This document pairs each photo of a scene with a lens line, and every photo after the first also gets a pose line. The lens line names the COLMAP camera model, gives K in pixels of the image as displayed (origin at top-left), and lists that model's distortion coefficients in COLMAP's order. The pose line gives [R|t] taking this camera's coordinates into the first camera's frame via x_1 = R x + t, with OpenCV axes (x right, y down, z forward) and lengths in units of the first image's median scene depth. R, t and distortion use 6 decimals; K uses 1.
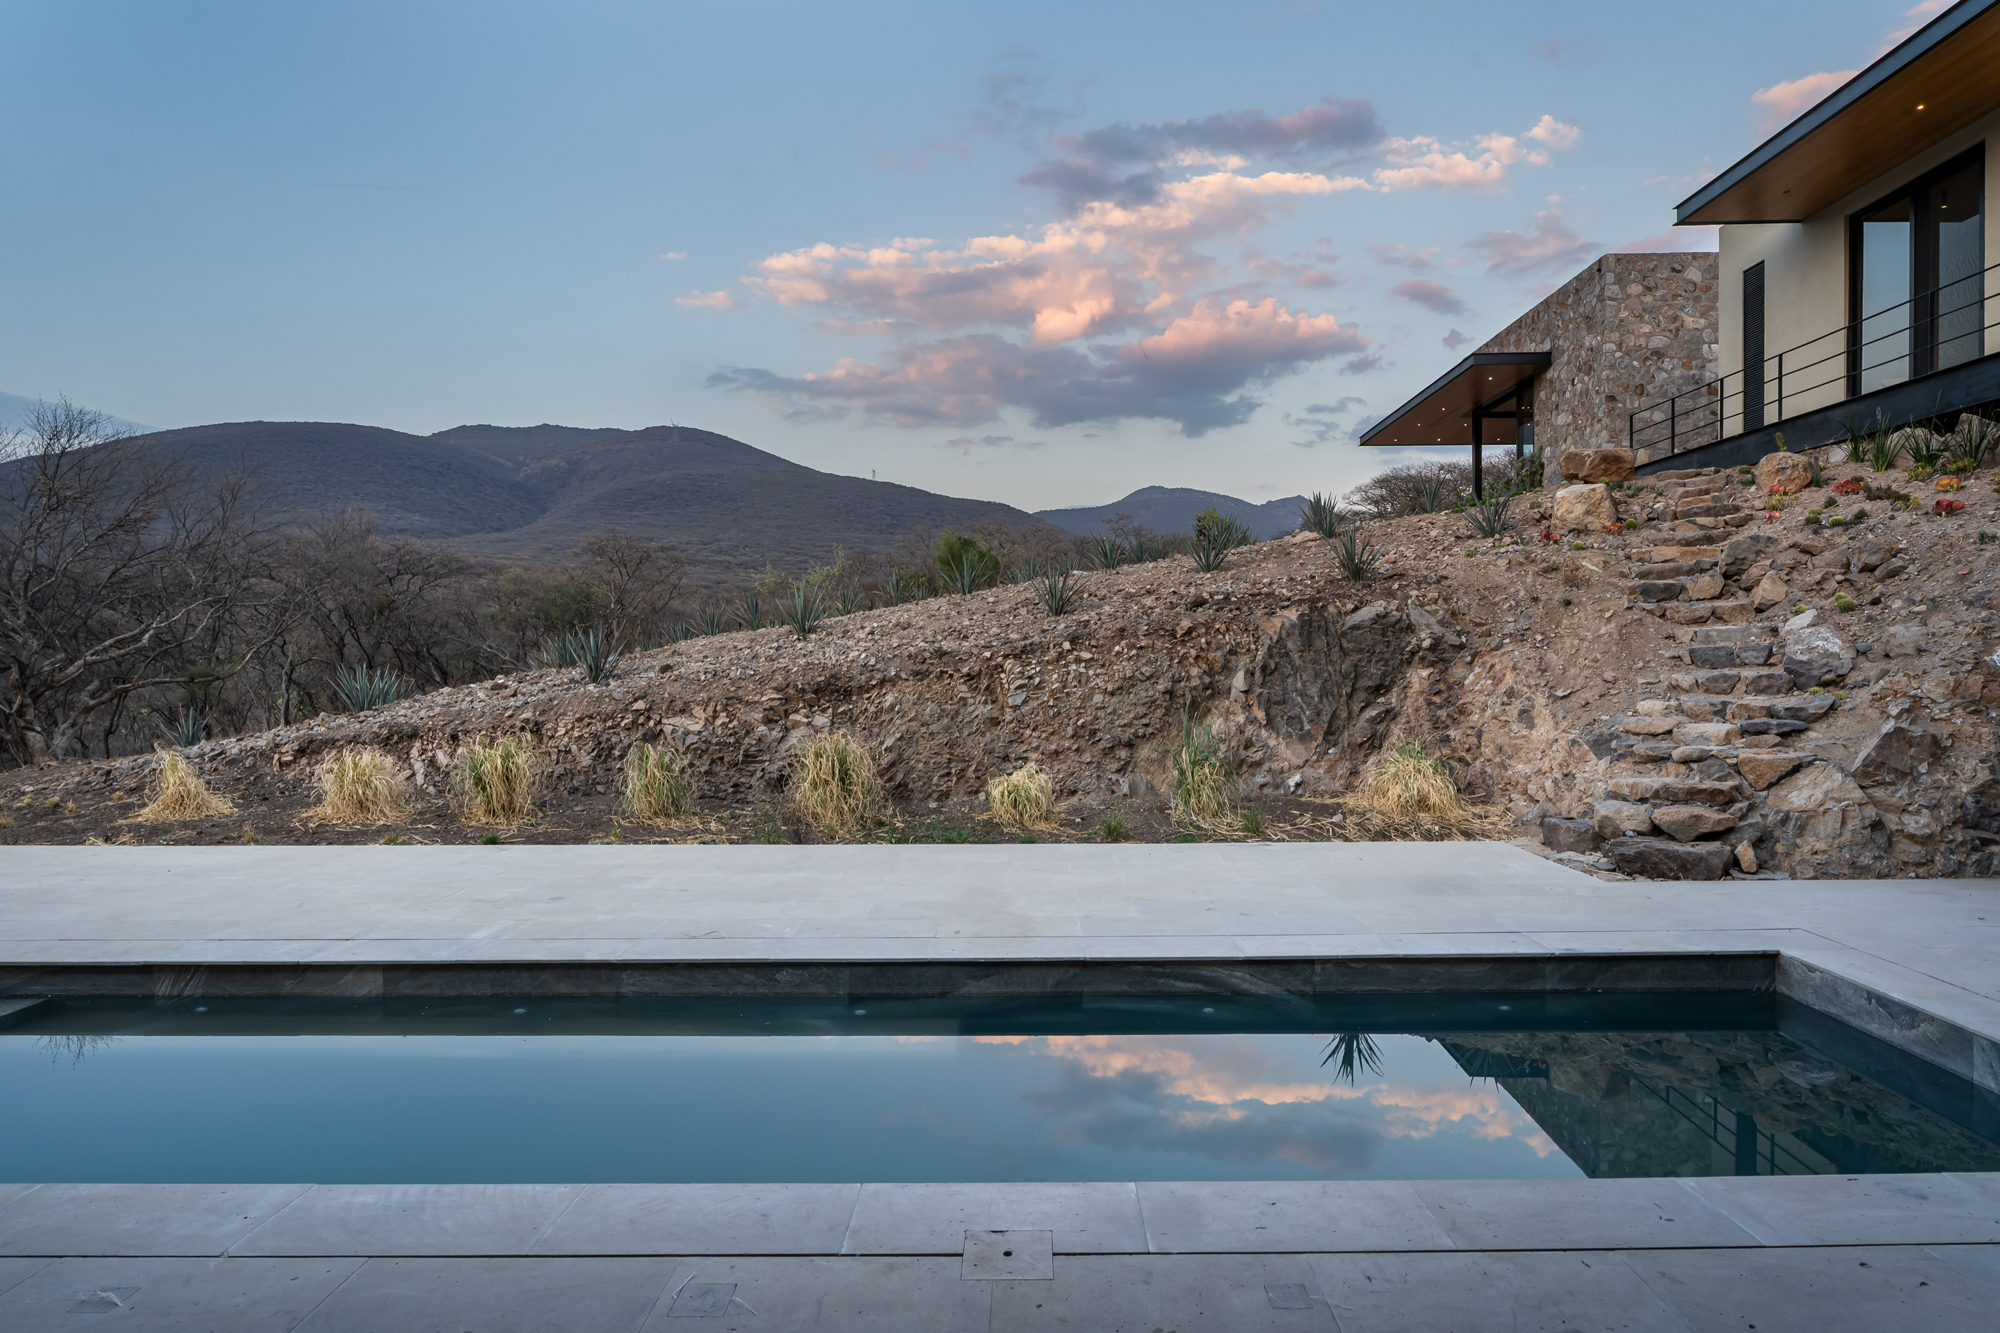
lens RADIAL K [[1094.4, 0, 1000.0], [0, 1094.4, 666.5], [0, 0, 1]] dist [-0.018237, 0.000656]
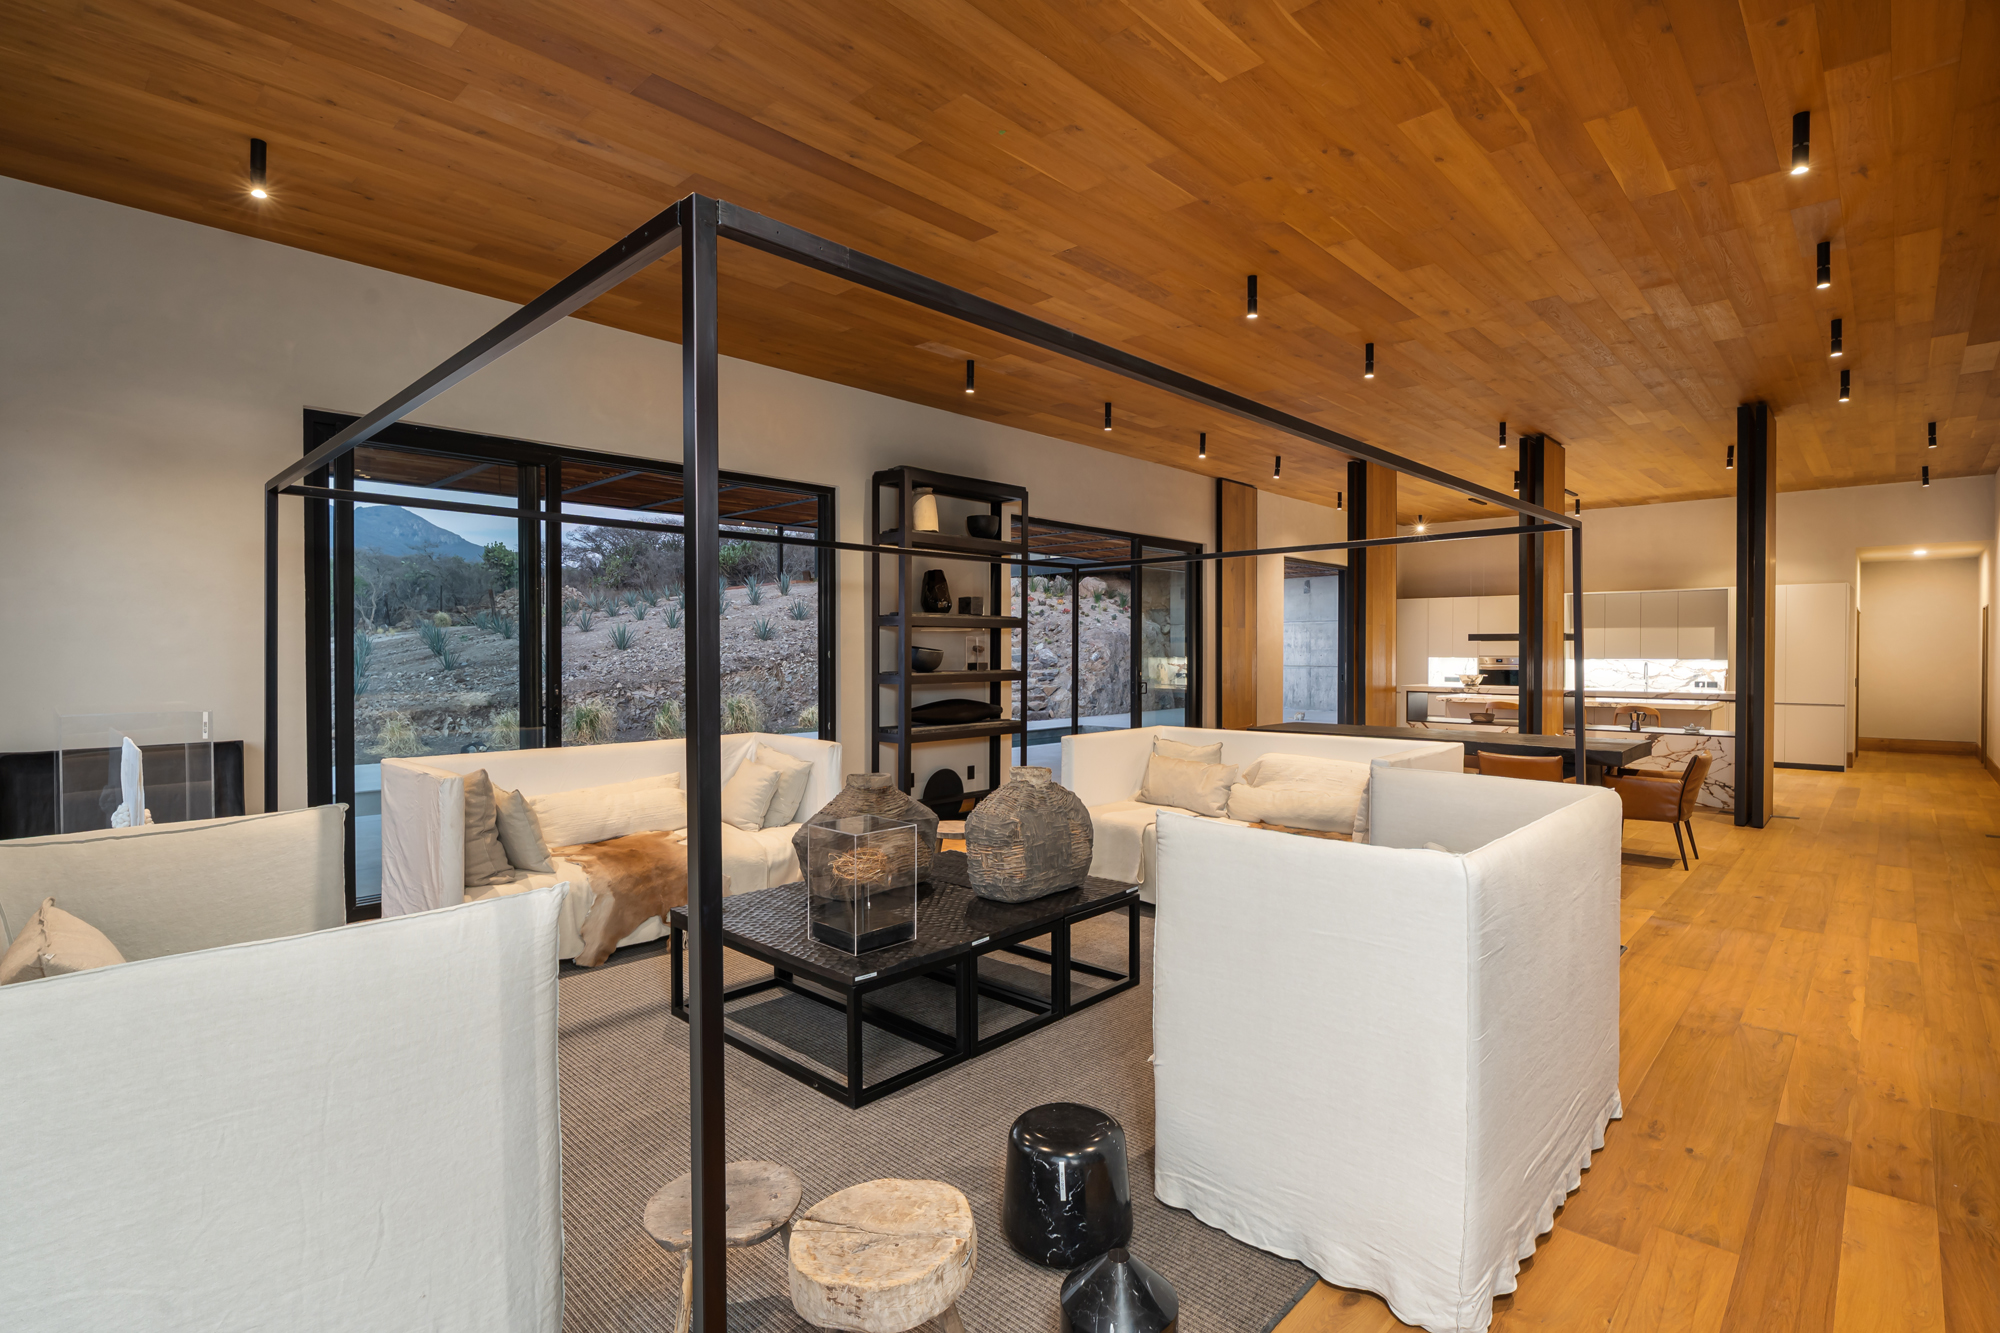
lens RADIAL K [[932.5, 0, 1000.0], [0, 932.5, 666.5], [0, 0, 1]] dist [-0.000568, -0.000231]
pose [[0.687799, -0.008321, 0.725853, -1.071152], [0.016375, 0.999858, -0.004055, 0.020058], [-0.725716, 0.014675, 0.687837, -0.634097]]
